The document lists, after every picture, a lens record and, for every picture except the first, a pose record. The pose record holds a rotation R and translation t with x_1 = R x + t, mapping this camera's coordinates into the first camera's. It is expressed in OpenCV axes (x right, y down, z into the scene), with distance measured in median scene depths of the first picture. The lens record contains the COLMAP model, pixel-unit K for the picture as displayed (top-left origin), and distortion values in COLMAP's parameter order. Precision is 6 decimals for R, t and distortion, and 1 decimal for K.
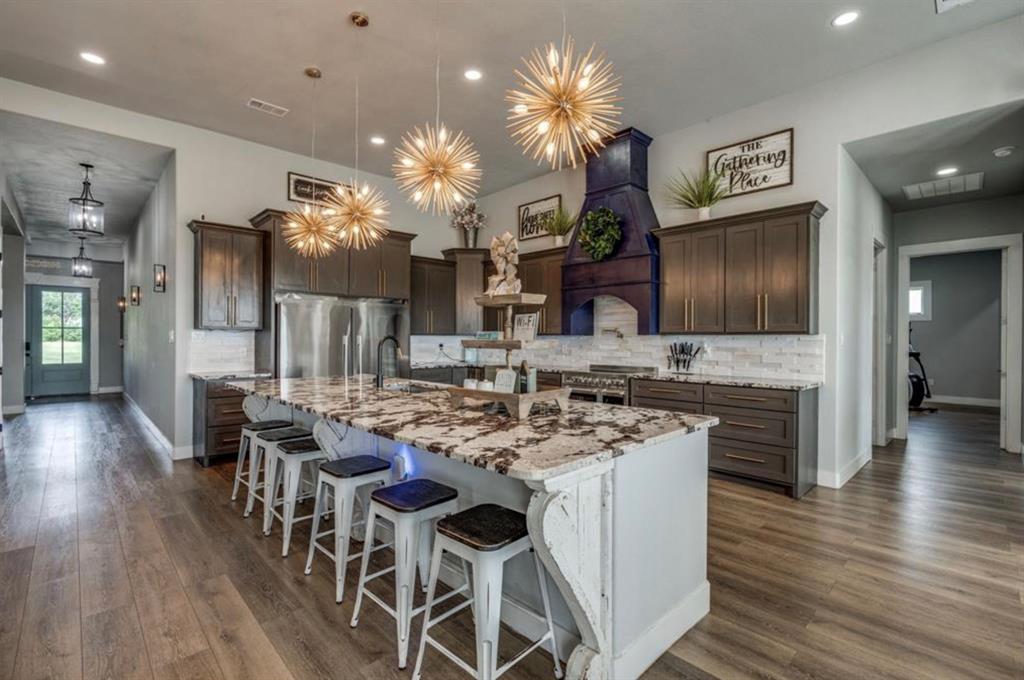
lens RADIAL K [[461.5, 0, 513.5], [0, 461.5, 339.0], [0, 0, 1]] dist [-0.006523, 0.000439]
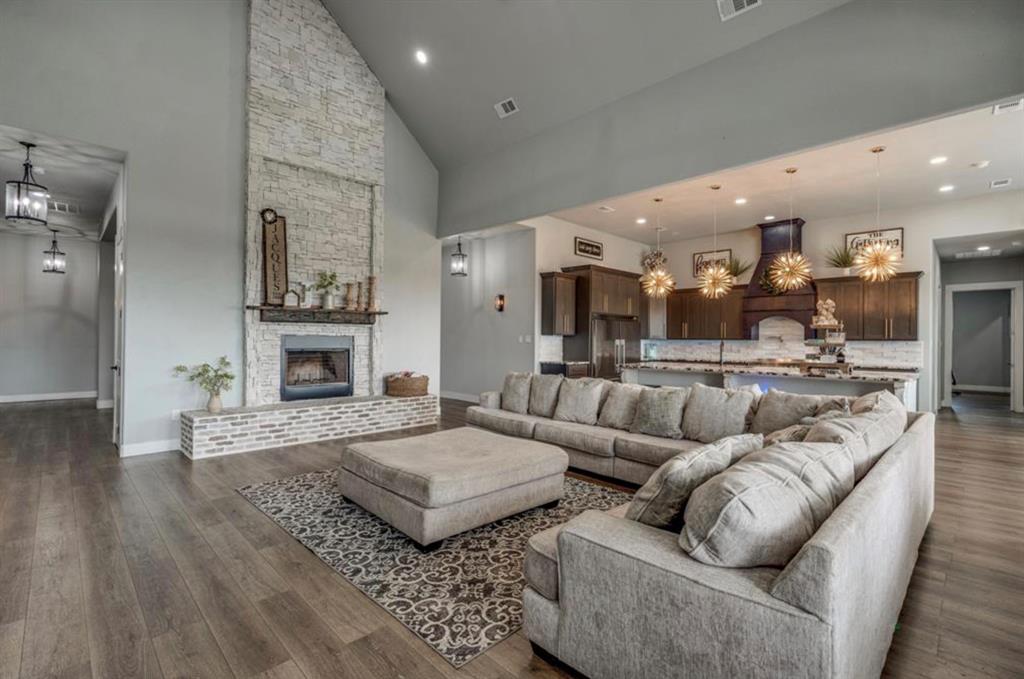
lens RADIAL K [[461.5, 0, 513.5], [0, 461.5, 338.5], [0, 0, 1]] dist [-0.006523, 0.000439]
pose [[0.999848, 0.006788, 0.016085, -0.824829], [-0.006680, 0.999955, -0.006755, 0.003142], [-0.016130, 0.006647, 0.999848, -0.679152]]
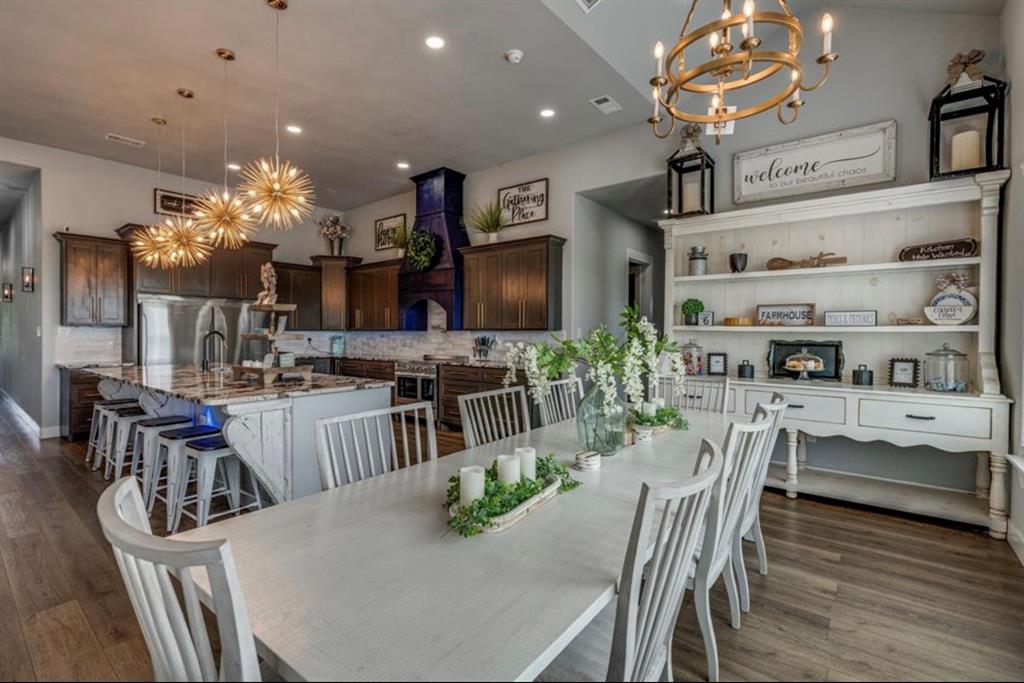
lens RADIAL K [[461.3, 0, 506.8], [0, 461.3, 336.6], [0, 0, 1]] dist [0.000164, 0.000353]
pose [[0.992416, -0.000657, 0.122921, 0.273874], [0.000069, 0.999989, 0.004789, 0.001324], [-0.122922, -0.004744, 0.992405, -0.286101]]
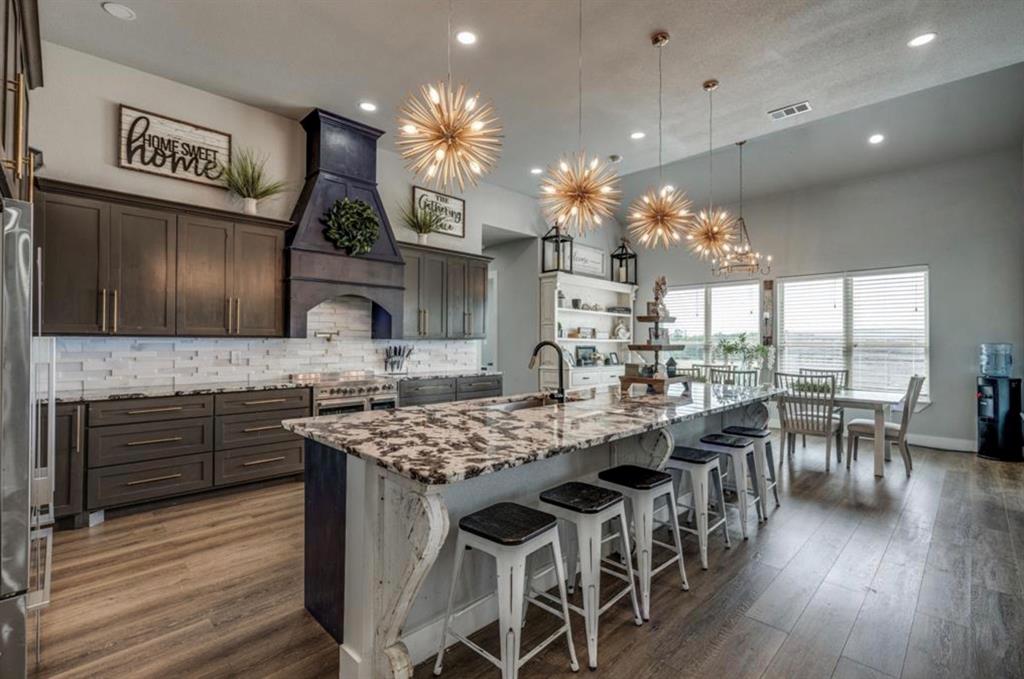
lens RADIAL K [[461.5, 0, 513.5], [0, 461.5, 338.5], [0, 0, 1]] dist [-0.006523, 0.000439]
pose [[-0.009943, 0.004758, 0.999939, -0.748094], [-0.002036, 0.999987, -0.004778, -0.005898], [-0.999948, -0.002084, -0.009933, 0.729731]]
